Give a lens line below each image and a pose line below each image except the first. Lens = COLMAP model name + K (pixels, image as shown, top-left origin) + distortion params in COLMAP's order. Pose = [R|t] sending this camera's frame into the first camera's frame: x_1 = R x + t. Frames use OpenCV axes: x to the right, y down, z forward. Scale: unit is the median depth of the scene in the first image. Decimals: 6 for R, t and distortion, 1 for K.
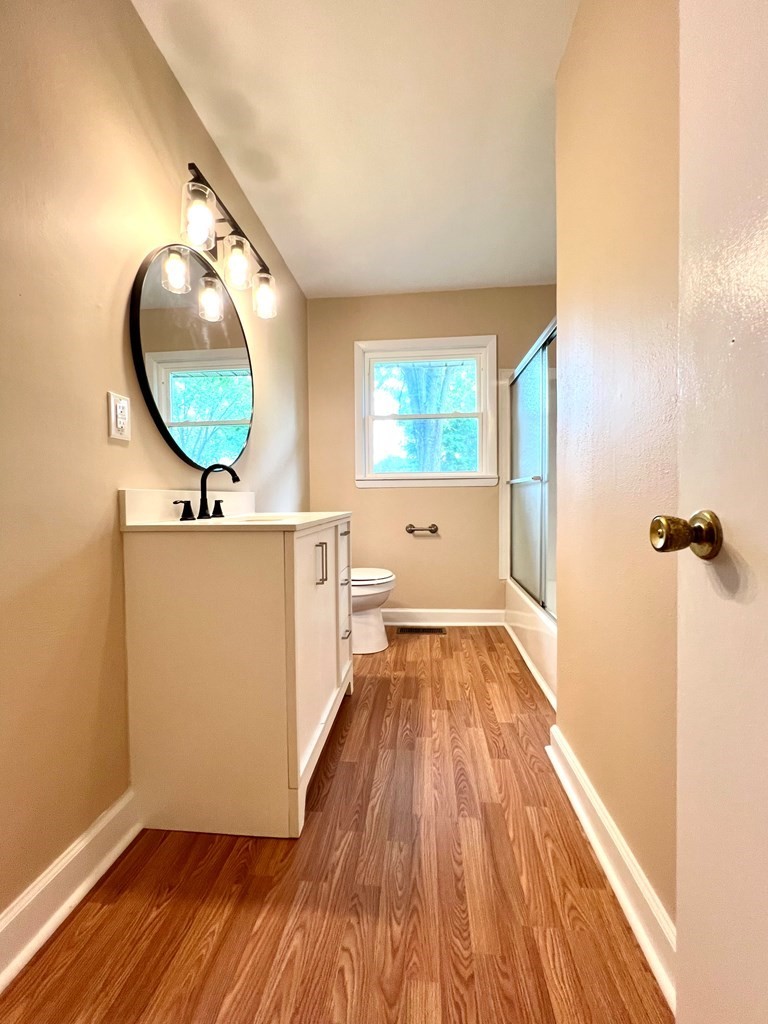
lens RADIAL K [[419.7, 0, 383.8], [0, 419.7, 505.8], [0, 0, 1]] dist [-0.000340, -0.000343]
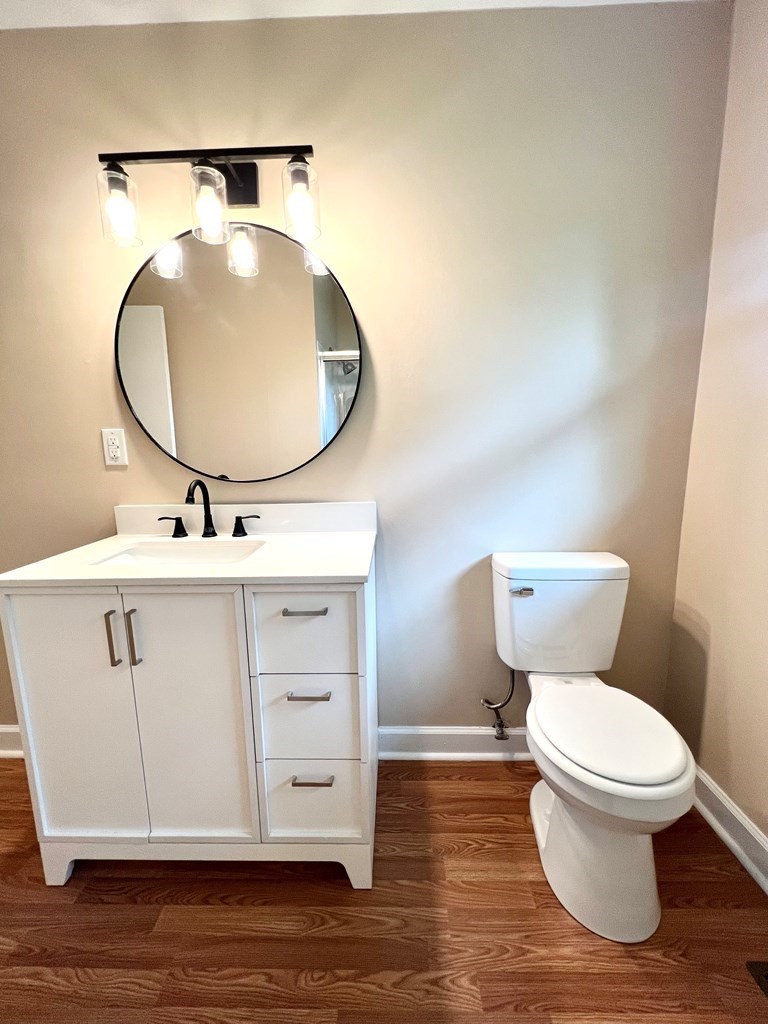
lens RADIAL K [[419.7, 0, 386.9], [0, 419.7, 512.5], [0, 0, 1]] dist [-0.000340, -0.000343]
pose [[0.074020, 0.182515, -0.980413, 0.502502], [-0.001966, 0.983135, 0.182873, -0.192115], [0.997255, -0.011609, 0.073130, 1.313949]]
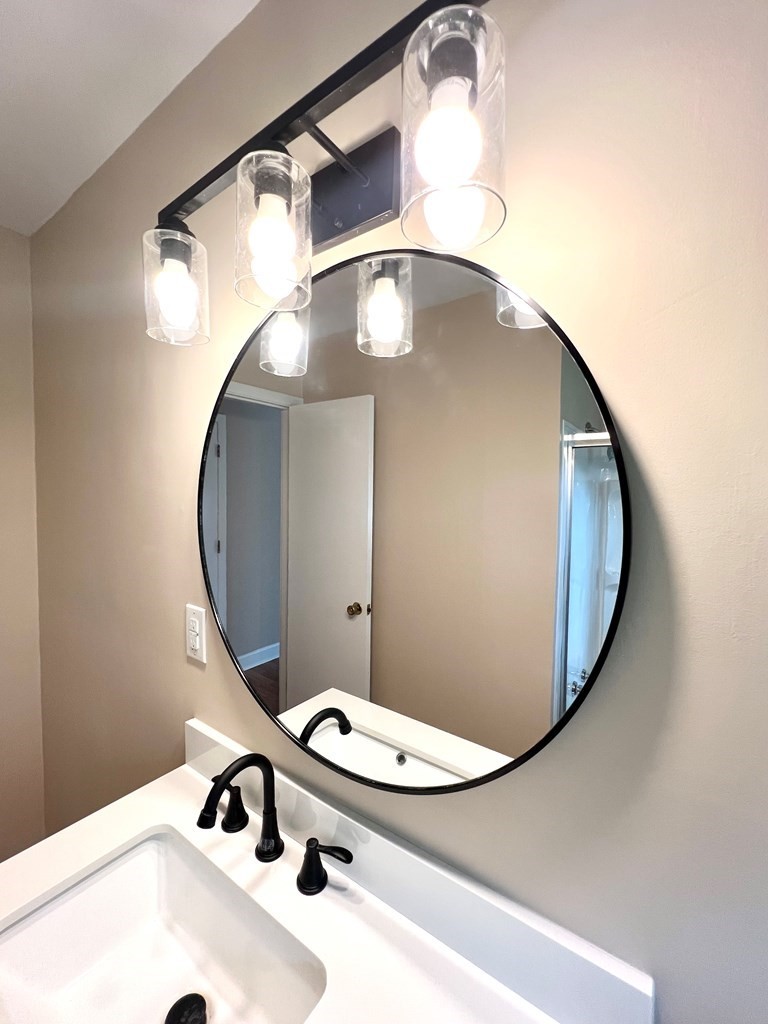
lens RADIAL K [[419.7, 0, 385.3], [0, 419.7, 506.5], [0, 0, 1]] dist [-0.000340, -0.000343]
pose [[-0.505640, 0.044750, -0.861583, -0.102106], [-0.014948, 0.998050, 0.060611, -0.393151], [0.862615, 0.043526, -0.503985, 1.327600]]
